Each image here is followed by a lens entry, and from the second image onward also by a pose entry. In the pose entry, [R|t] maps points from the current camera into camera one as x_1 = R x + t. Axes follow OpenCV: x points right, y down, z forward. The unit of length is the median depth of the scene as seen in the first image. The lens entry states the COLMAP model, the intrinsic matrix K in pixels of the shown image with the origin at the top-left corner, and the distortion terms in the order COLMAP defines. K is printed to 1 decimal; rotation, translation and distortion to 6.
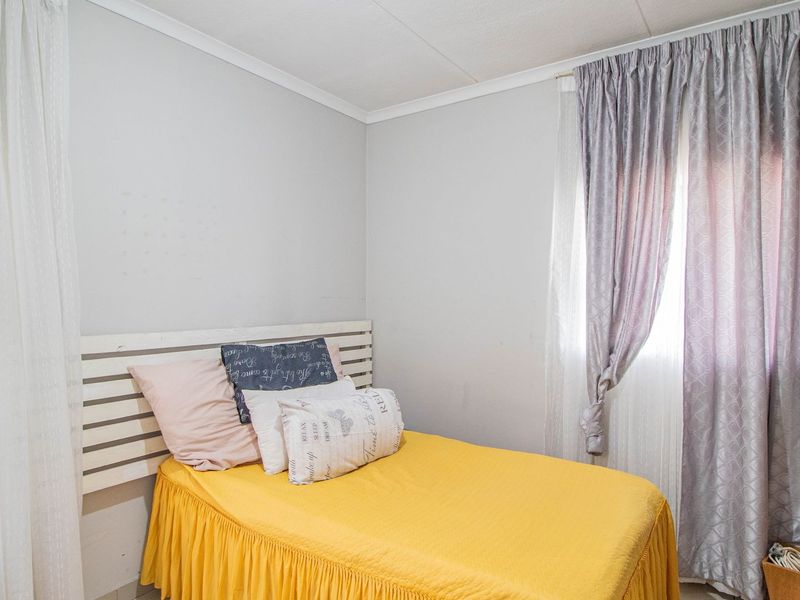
lens RADIAL K [[488.4, 0, 400.0], [0, 488.4, 300.0], [0, 0, 1]] dist [0.003821, -0.024591]
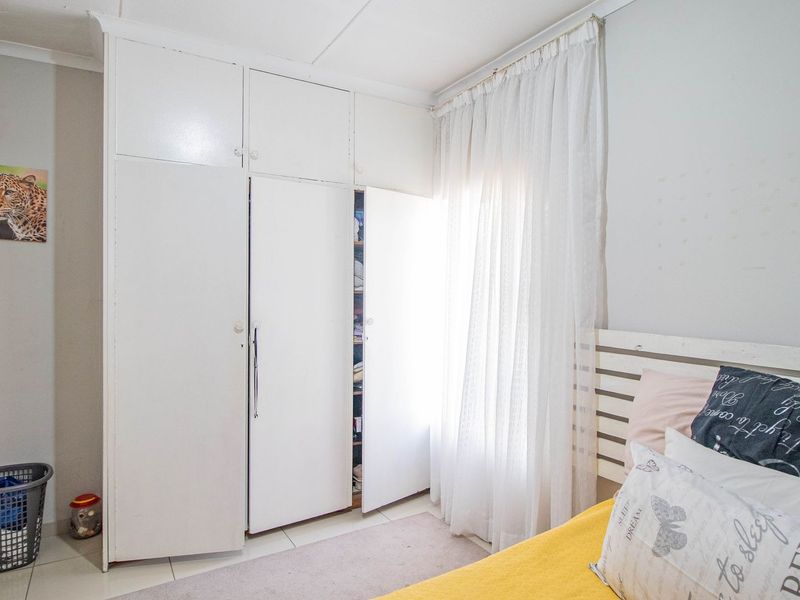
lens RADIAL K [[488.4, 0, 400.0], [0, 488.4, 300.0], [0, 0, 1]] dist [0.003821, -0.024591]
pose [[-0.390872, 0.014595, -0.920329, 0.477330], [-0.017202, 0.999584, 0.023157, -0.006786], [0.920284, 0.024883, -0.390458, 0.936669]]
